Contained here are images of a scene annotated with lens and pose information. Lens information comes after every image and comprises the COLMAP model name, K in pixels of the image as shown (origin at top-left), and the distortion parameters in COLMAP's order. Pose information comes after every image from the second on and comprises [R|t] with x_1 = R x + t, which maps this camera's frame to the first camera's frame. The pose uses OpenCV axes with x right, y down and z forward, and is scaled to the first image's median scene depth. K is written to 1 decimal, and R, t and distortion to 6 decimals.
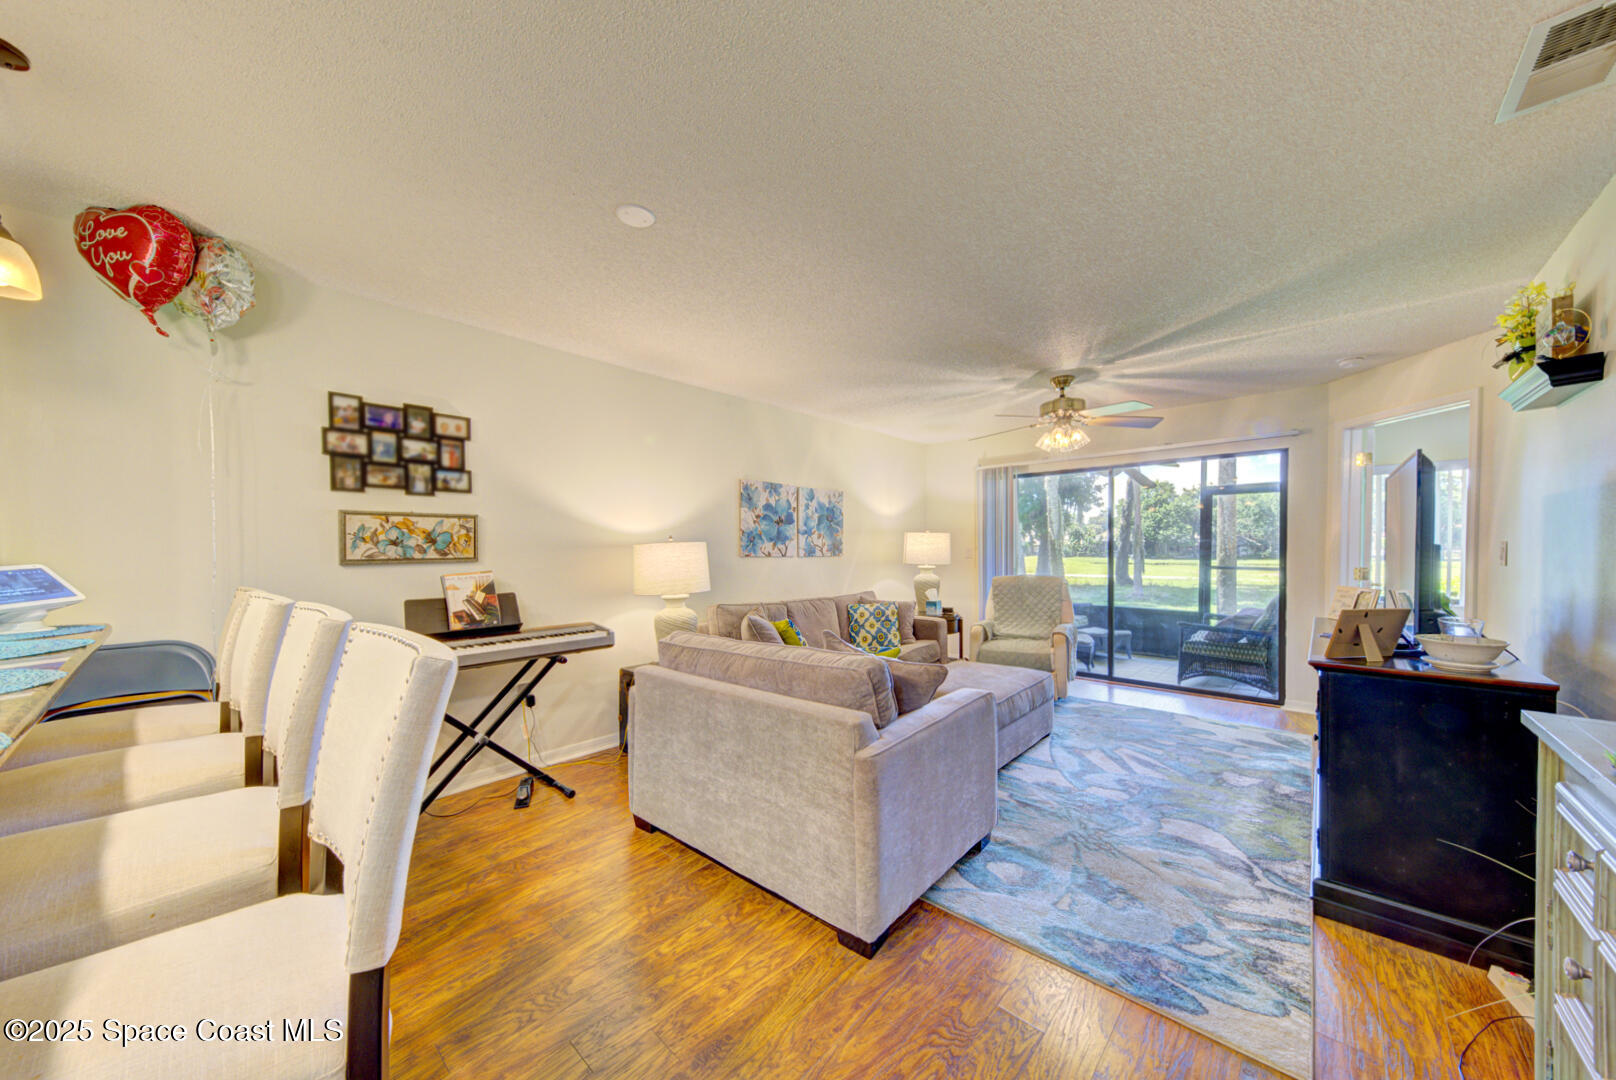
lens RADIAL K [[556.7, 0, 801.0], [0, 556.7, 553.5], [0, 0, 1]] dist [0.021209, -0.003055]
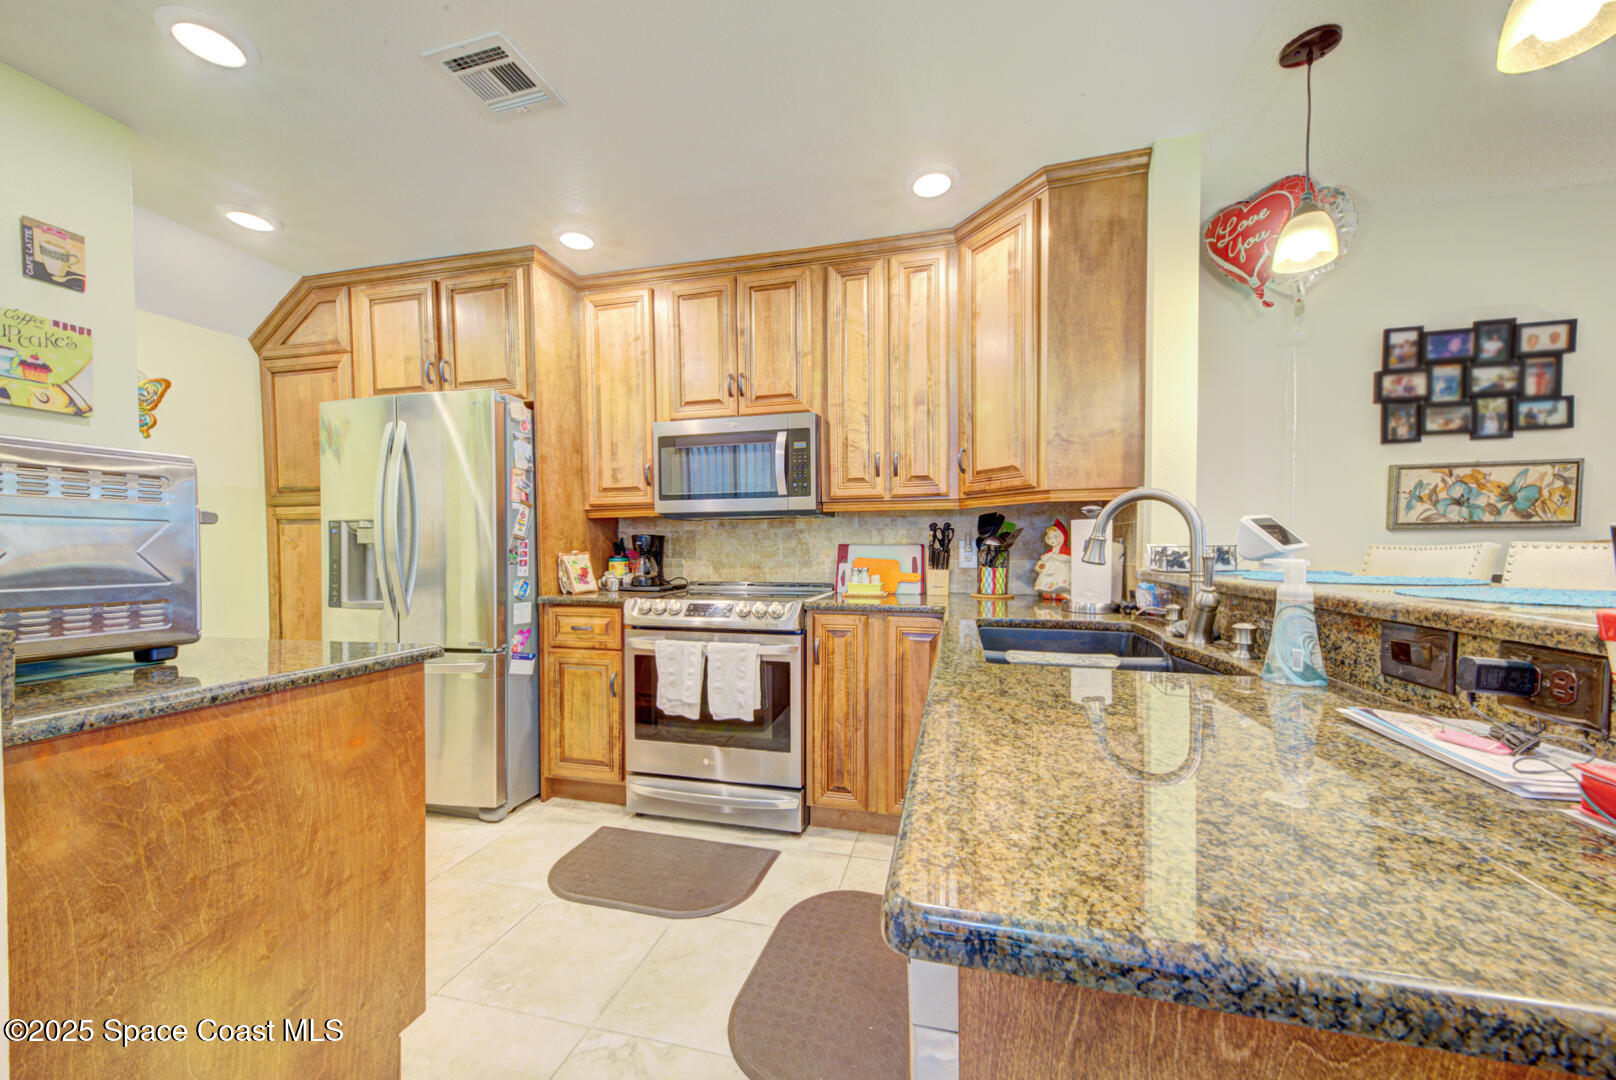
lens RADIAL K [[591.4, 0, 805.7], [0, 591.4, 557.0], [0, 0, 1]] dist [0.015277, -0.001178]
pose [[0.473740, 0.016460, -0.880511, -0.309572], [-0.006049, 0.999863, 0.015437, 0.038245], [0.880644, -0.001987, 0.473774, -0.156624]]
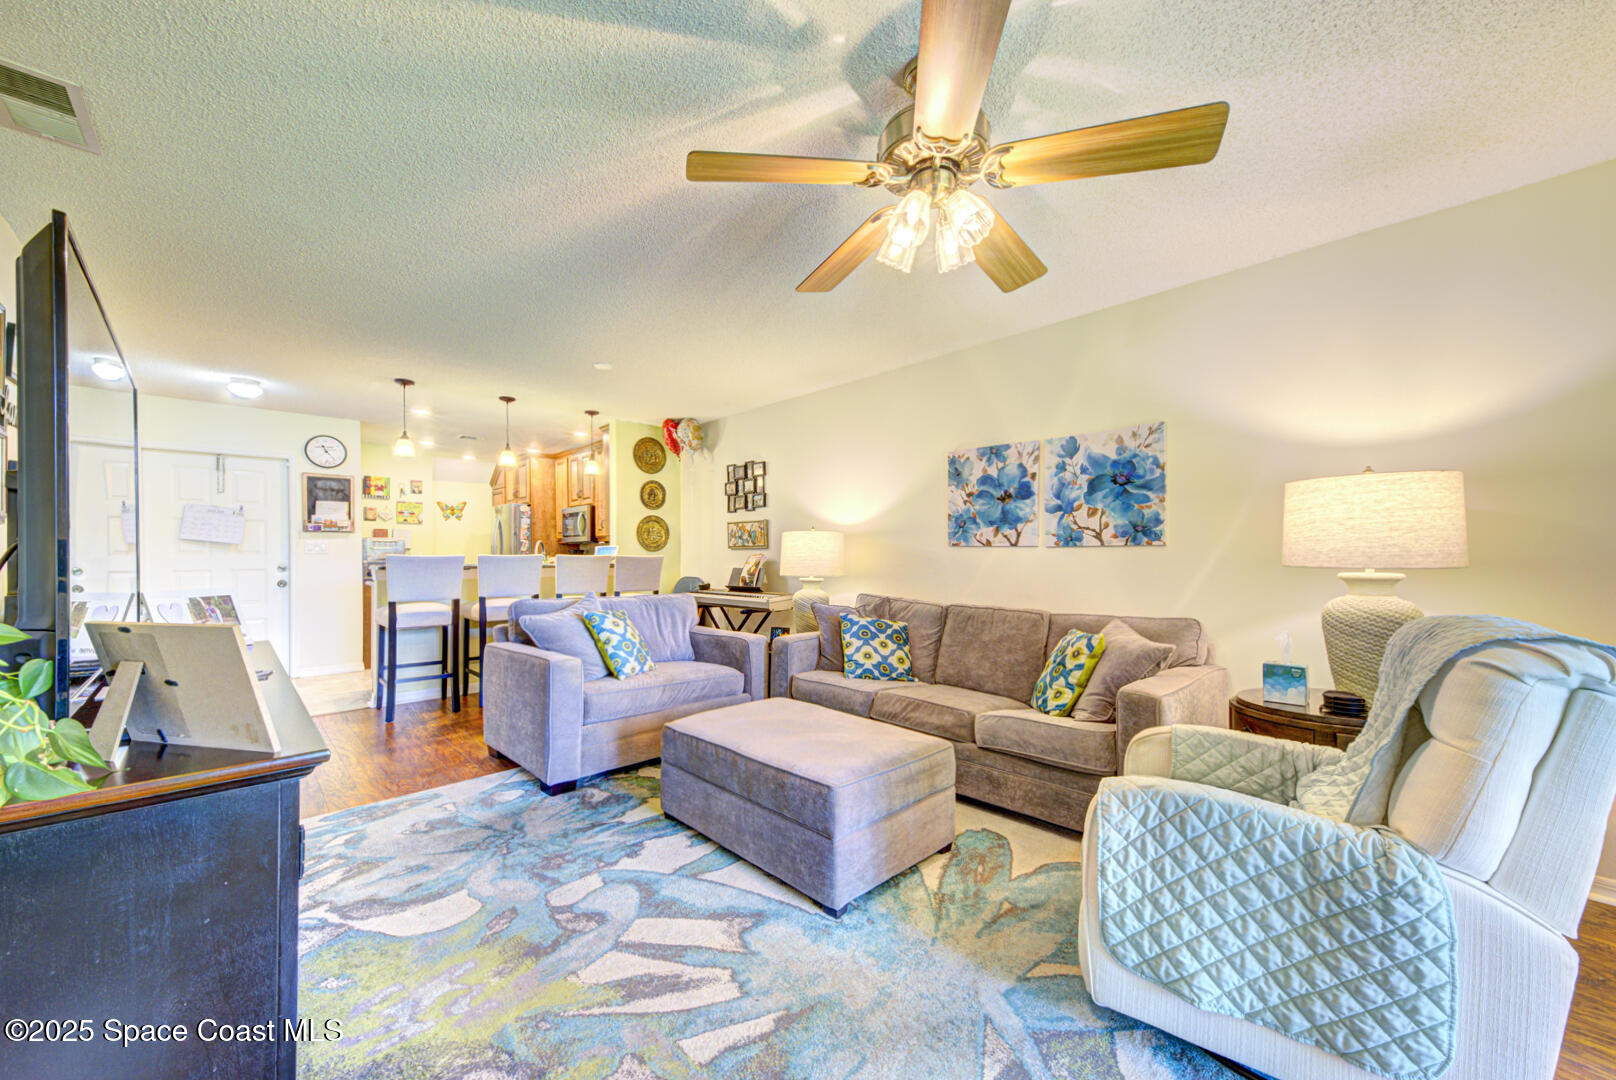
lens RADIAL K [[620.1, 0, 814.2], [0, 620.1, 554.2], [0, 0, 1]] dist [0.025010, -0.000652]
pose [[-0.080060, 0.002553, -0.996787, 1.001365], [-0.011118, 0.999932, 0.003454, 0.020141], [0.996728, 0.011359, -0.080026, 1.062052]]
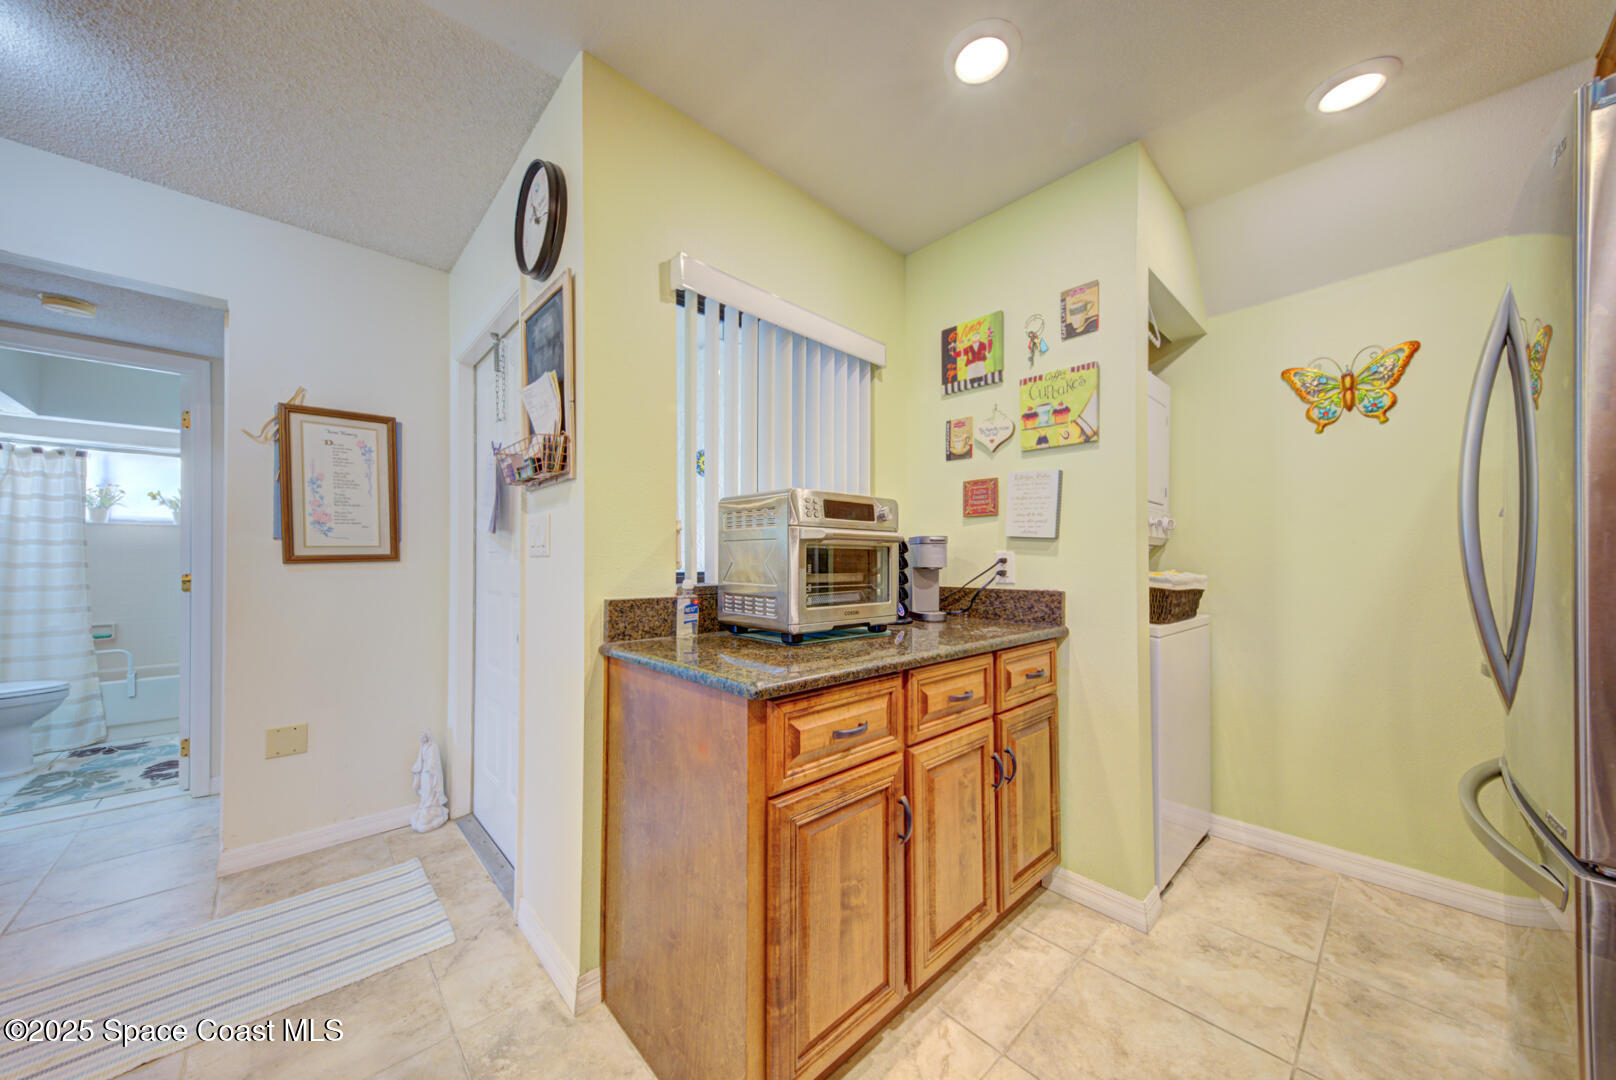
lens RADIAL K [[556.7, 0, 800.4], [0, 556.7, 554.7], [0, 0, 1]] dist [0.021209, -0.003055]
pose [[-0.996889, 0.002496, 0.078782, -0.784459], [0.002996, 0.999976, 0.006229, 0.034621], [-0.078765, 0.006445, -0.996872, 0.085977]]
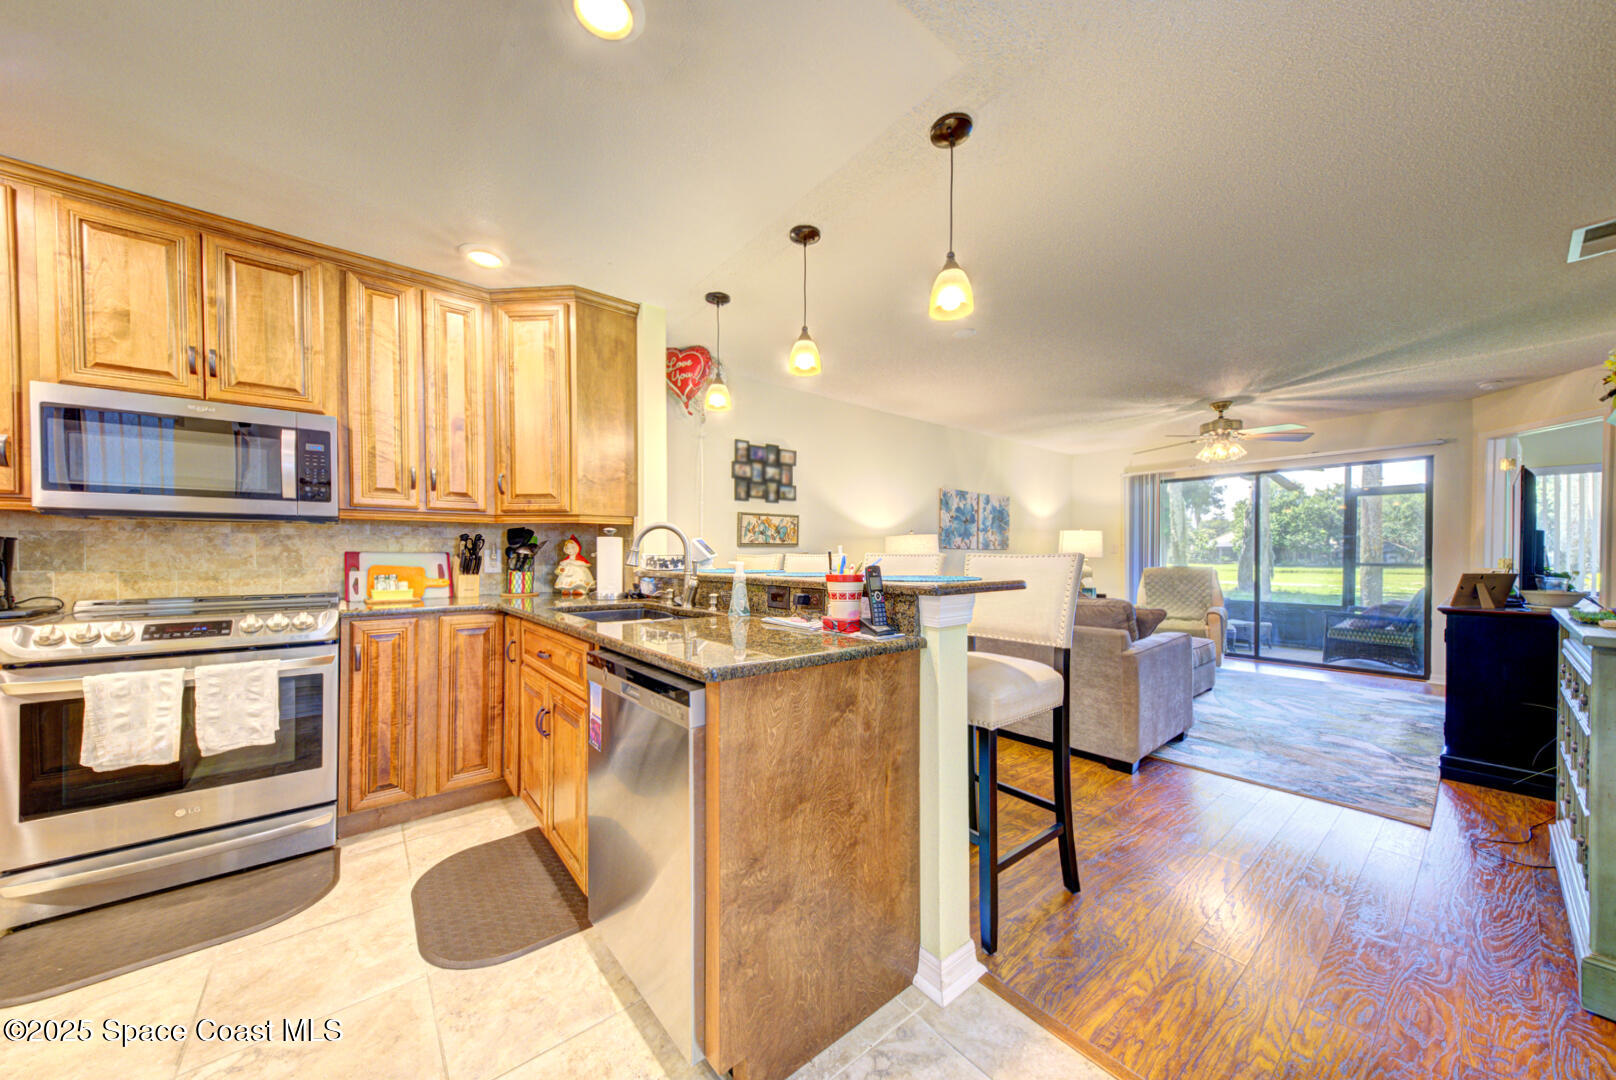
lens RADIAL K [[556.7, 0, 801.4], [0, 556.7, 554.0], [0, 0, 1]] dist [0.021209, -0.003055]
pose [[0.990258, 0.005031, -0.139155, -0.299716], [-0.006194, 0.999949, -0.007925, 0.038172], [0.139108, 0.008709, 0.990239, -0.388752]]
